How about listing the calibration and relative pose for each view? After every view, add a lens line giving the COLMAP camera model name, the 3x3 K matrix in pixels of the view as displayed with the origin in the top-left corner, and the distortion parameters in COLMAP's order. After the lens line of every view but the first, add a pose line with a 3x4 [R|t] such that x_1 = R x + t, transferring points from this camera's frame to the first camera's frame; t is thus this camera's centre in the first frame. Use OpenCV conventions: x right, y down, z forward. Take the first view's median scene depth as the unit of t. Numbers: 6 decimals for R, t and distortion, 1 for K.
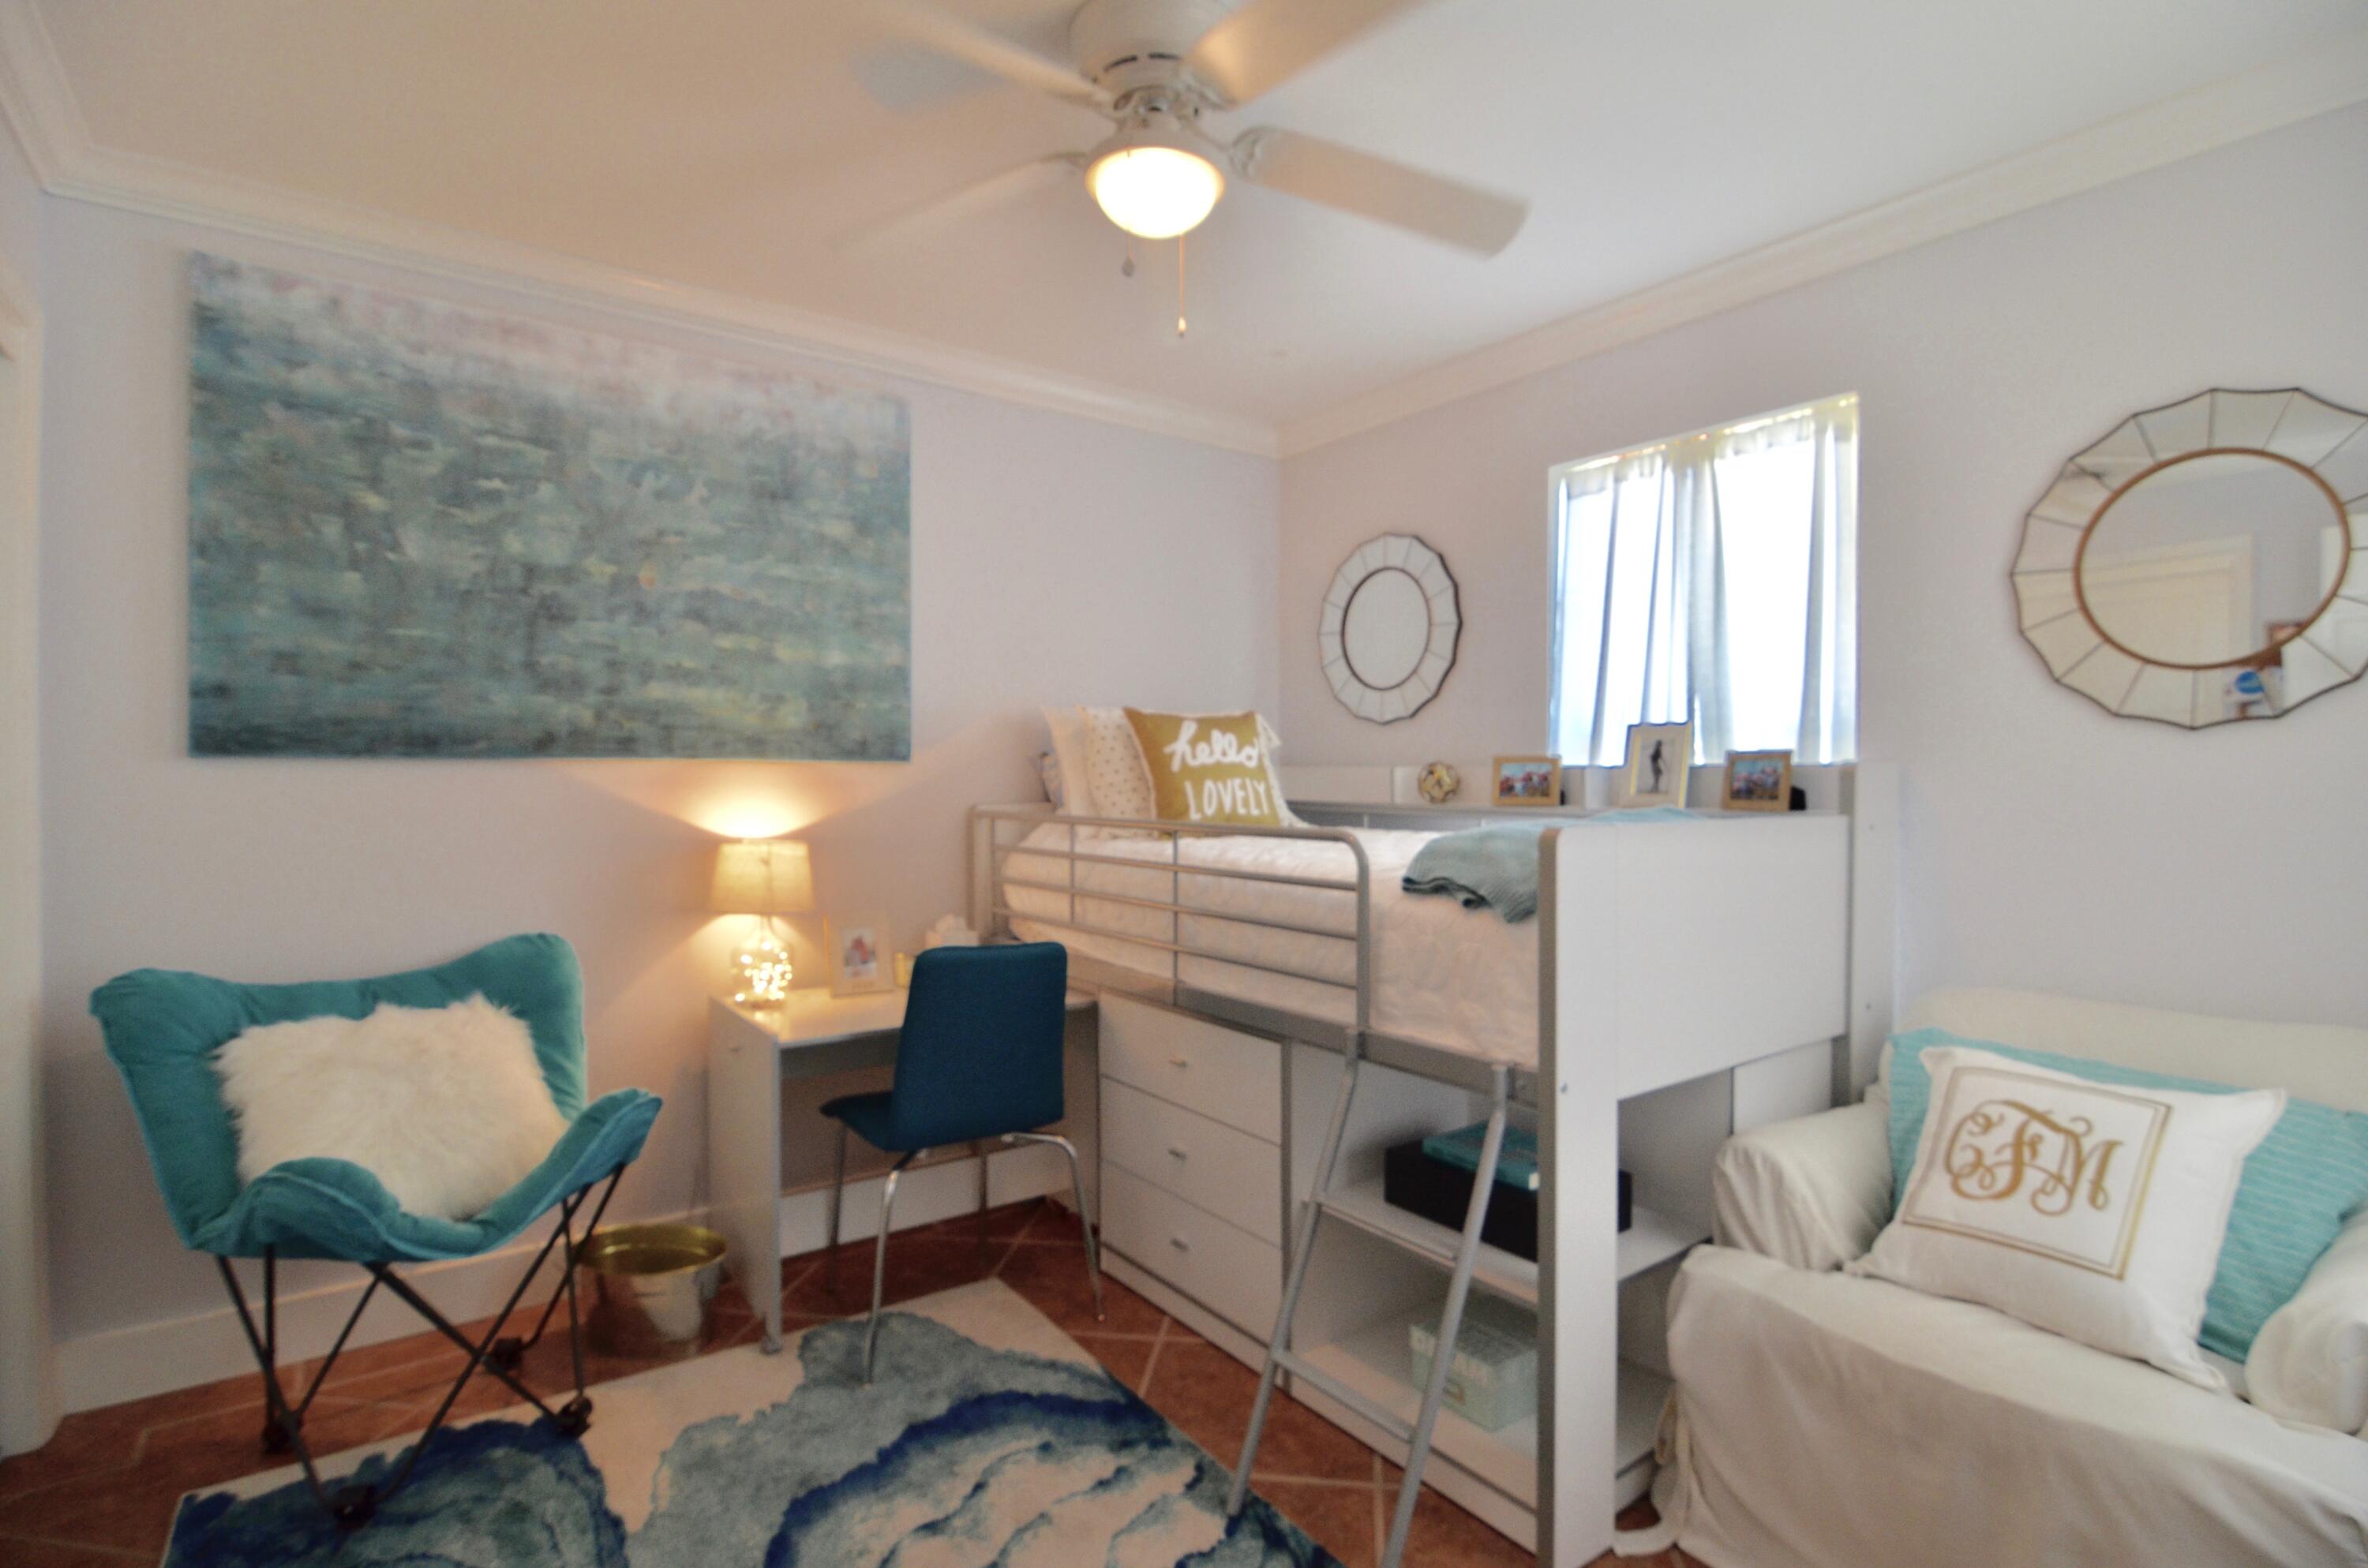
lens RADIAL K [[1126.4, 0, 1201.2], [0, 1126.4, 795.1], [0, 0, 1]] dist [-0.004753, -0.012650]
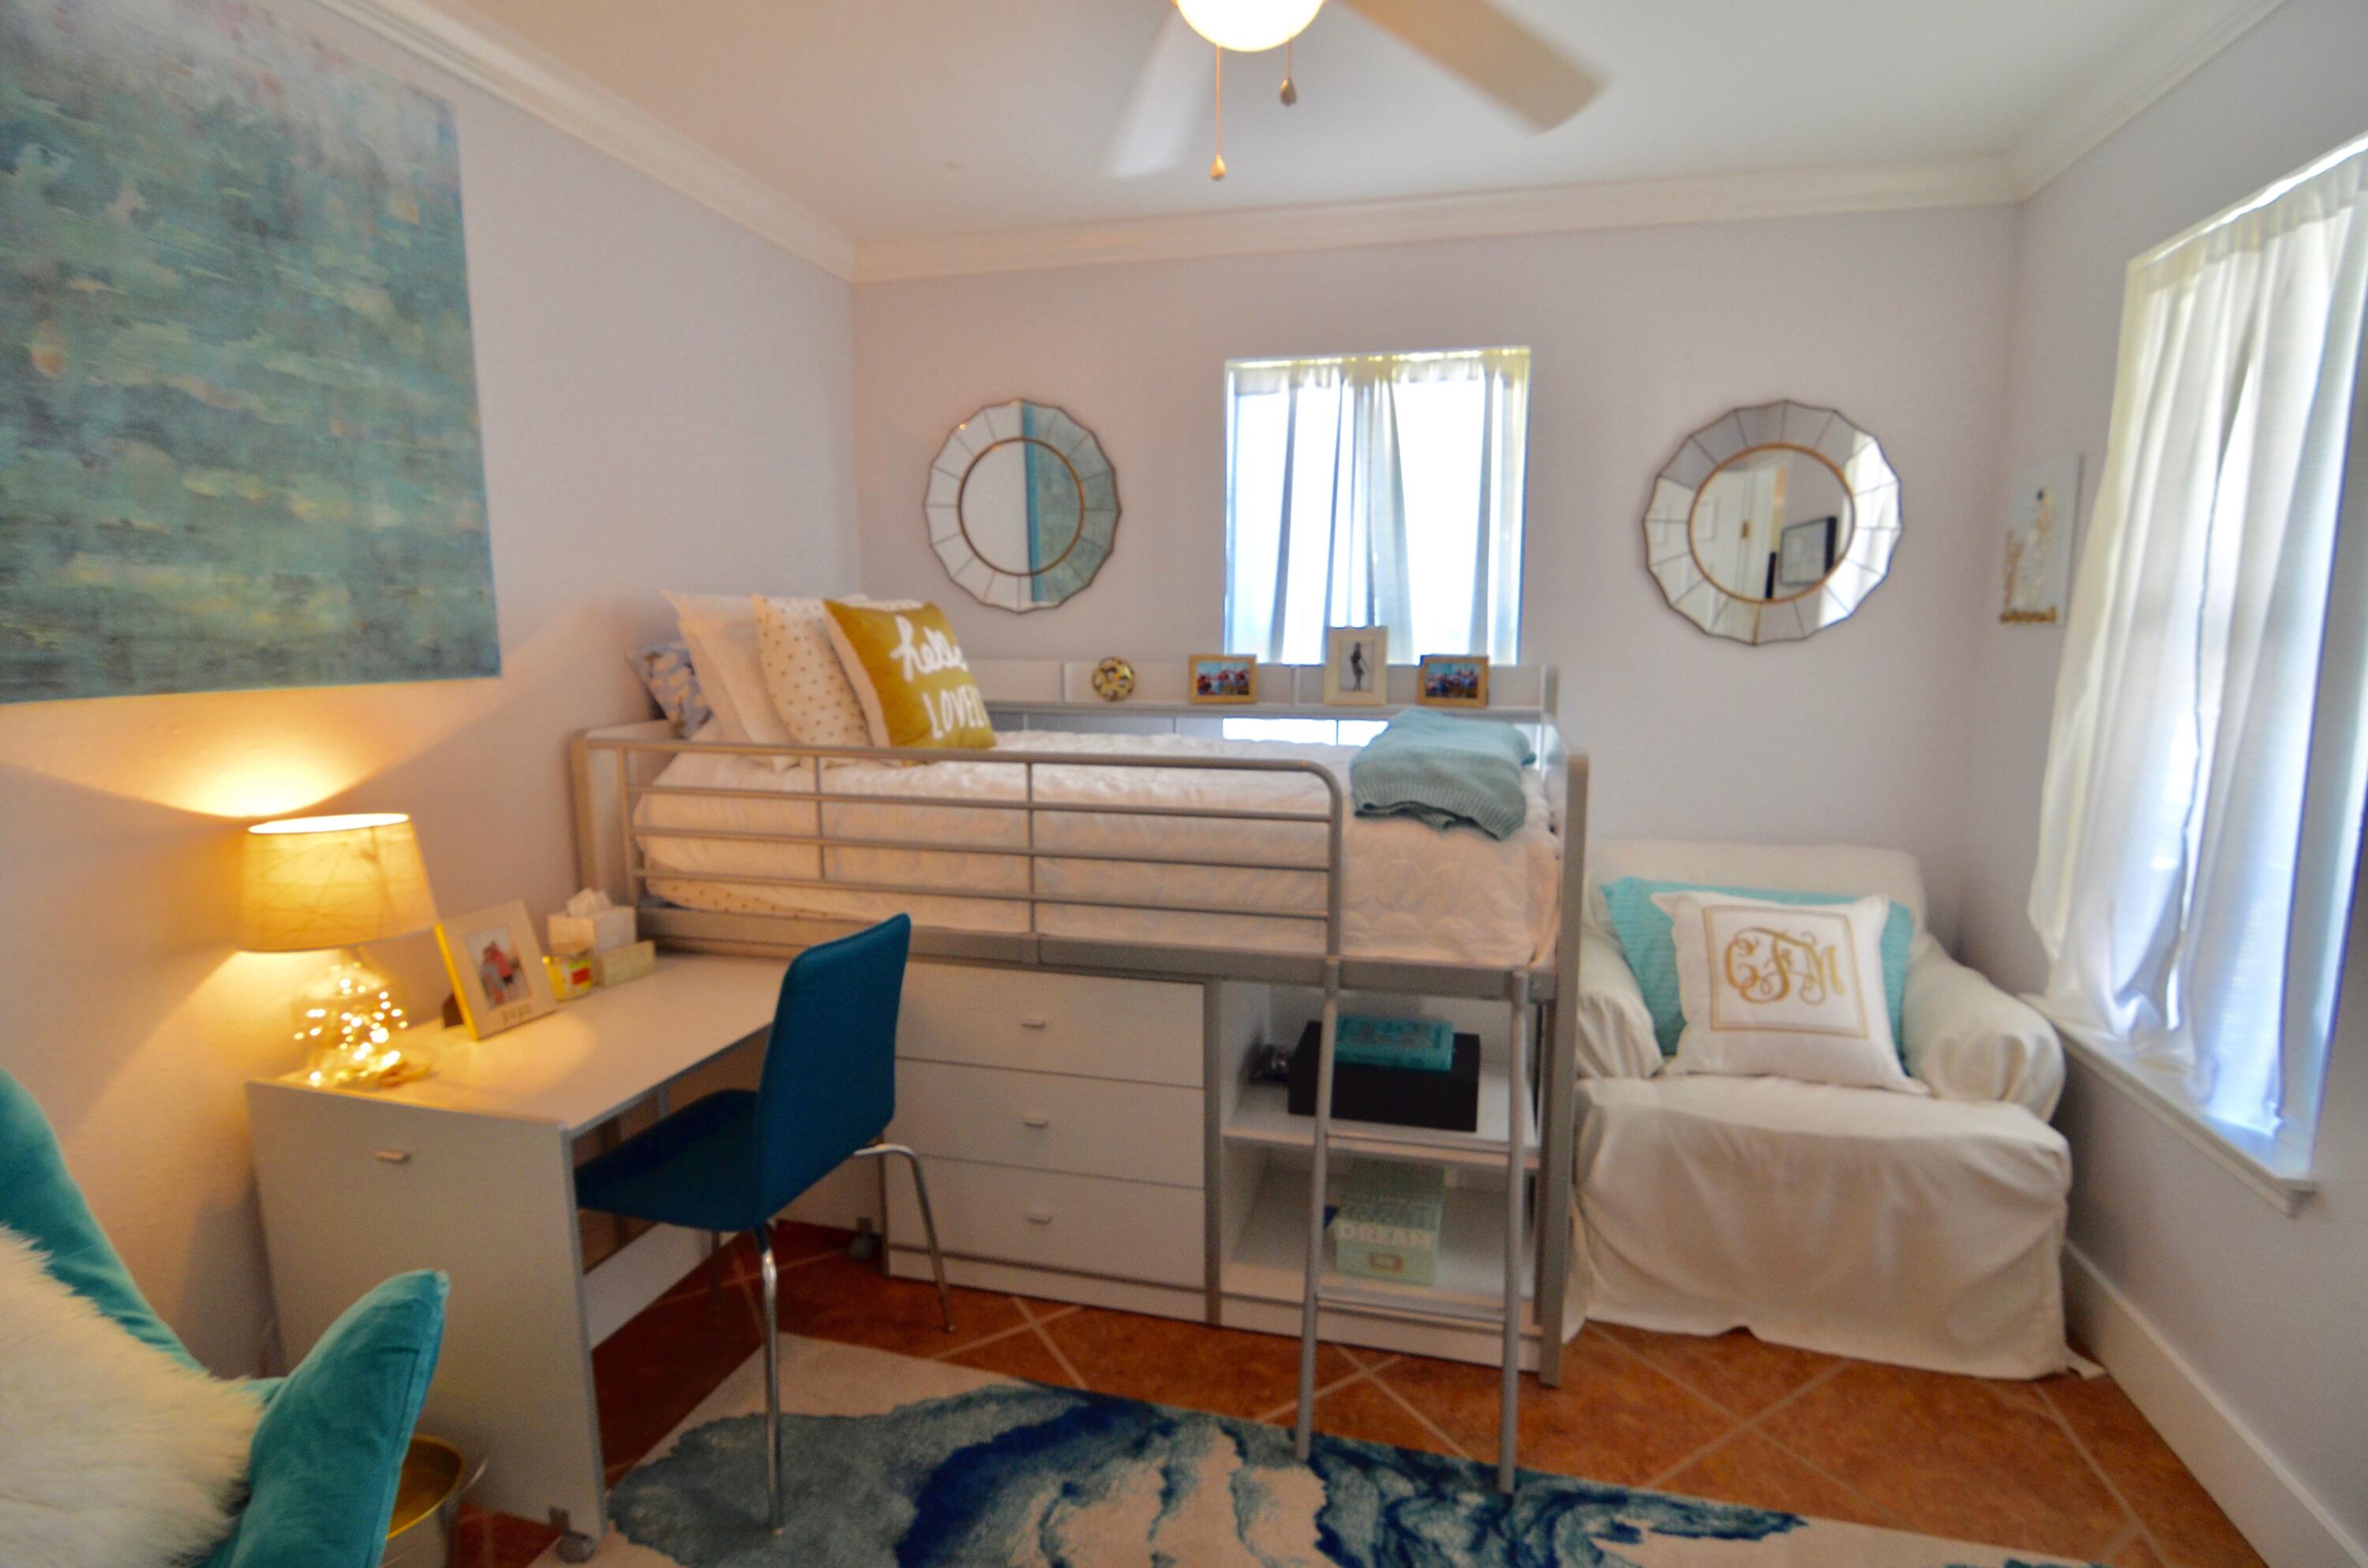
lens RADIAL K [[1126.4, 0, 1201.2], [0, 1126.4, 795.1], [0, 0, 1]] dist [-0.004753, -0.012650]
pose [[0.772246, -0.095127, 0.628162, -0.405709], [0.008856, 0.990243, 0.139072, -0.054182], [-0.635262, -0.101835, 0.765553, 0.234833]]
